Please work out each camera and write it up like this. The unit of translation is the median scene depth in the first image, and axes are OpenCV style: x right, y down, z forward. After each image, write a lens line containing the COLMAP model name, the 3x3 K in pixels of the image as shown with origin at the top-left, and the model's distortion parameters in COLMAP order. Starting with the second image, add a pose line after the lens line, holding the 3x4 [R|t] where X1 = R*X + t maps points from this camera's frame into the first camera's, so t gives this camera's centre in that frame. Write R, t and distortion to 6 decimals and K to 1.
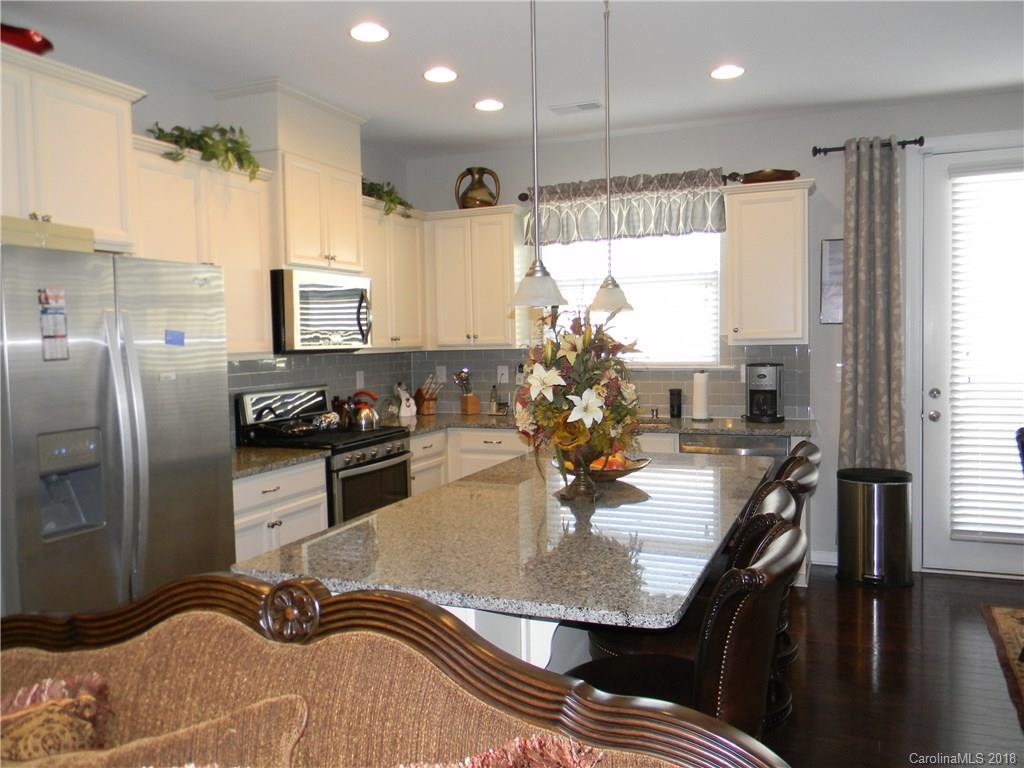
lens RADIAL K [[834.6, 0, 505.6], [0, 834.6, 379.1], [0, 0, 1]] dist [0.005568, -0.015140]
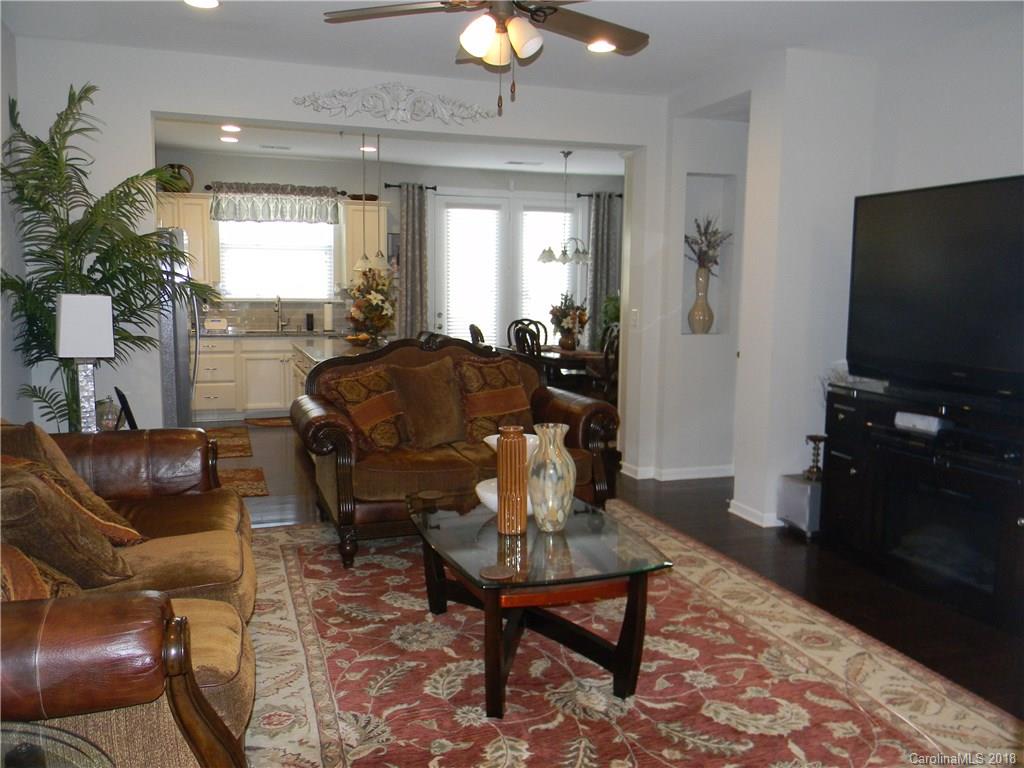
lens RADIAL K [[834.6, 0, 509.4], [0, 834.6, 382.6], [0, 0, 1]] dist [0.005568, -0.015140]
pose [[0.736980, -0.051760, 0.673930, -0.726184], [0.005578, 0.997495, 0.070510, 0.038434], [-0.675892, -0.048205, 0.735423, -0.598882]]
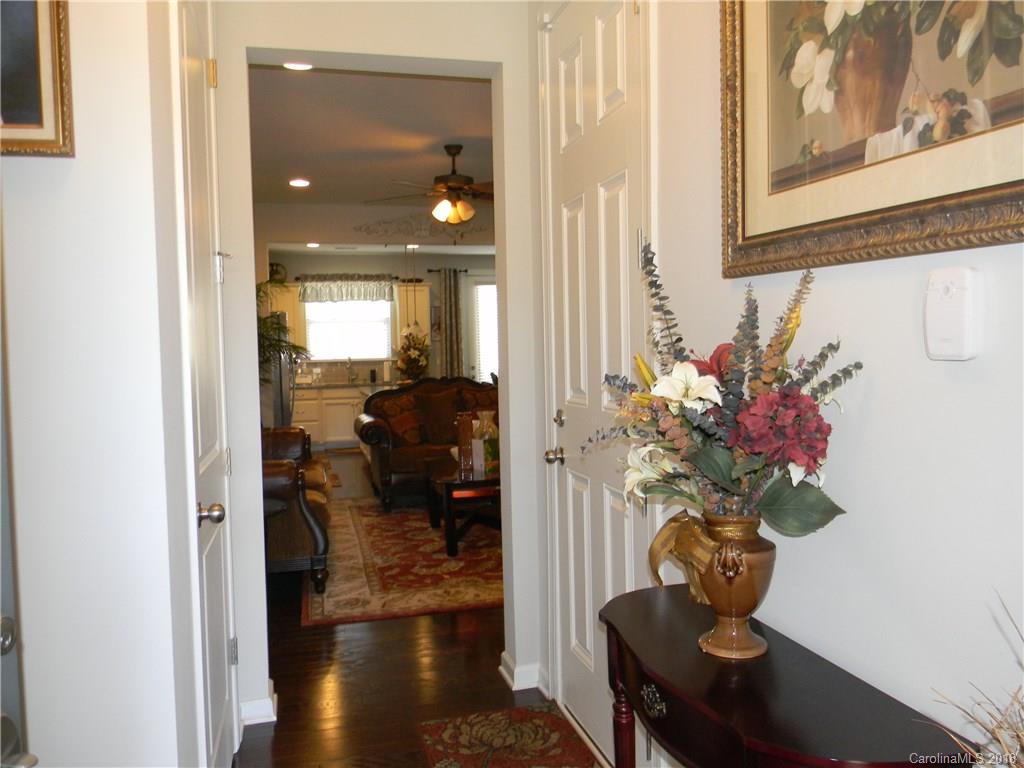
lens RADIAL K [[834.6, 0, 513.5], [0, 834.6, 383.4], [0, 0, 1]] dist [0.005568, -0.015140]
pose [[0.789817, -0.024770, 0.612842, -0.971440], [0.036205, 0.999325, -0.006270, 0.085254], [-0.612273, 0.027140, 0.790181, -1.116212]]
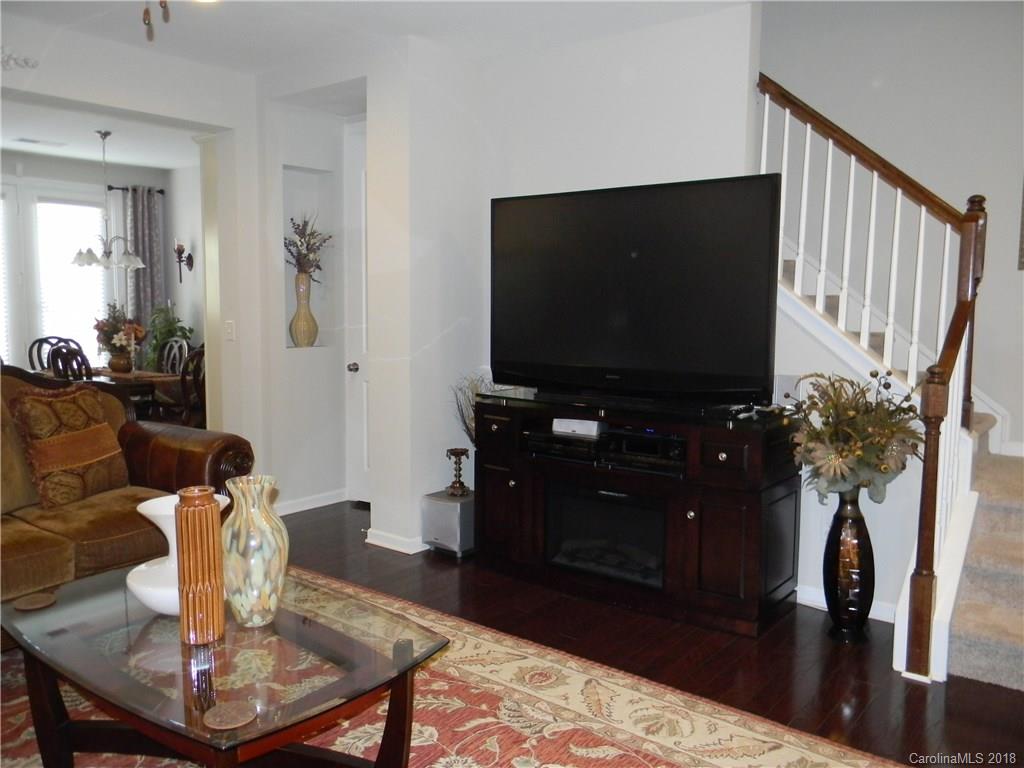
lens RADIAL K [[834.6, 0, 508.9], [0, 834.6, 381.5], [0, 0, 1]] dist [0.005568, -0.015140]
pose [[0.252320, -0.072575, 0.964918, -0.679668], [0.033132, 0.997247, 0.066343, 0.036531], [-0.967076, 0.015230, 0.254030, -0.410429]]
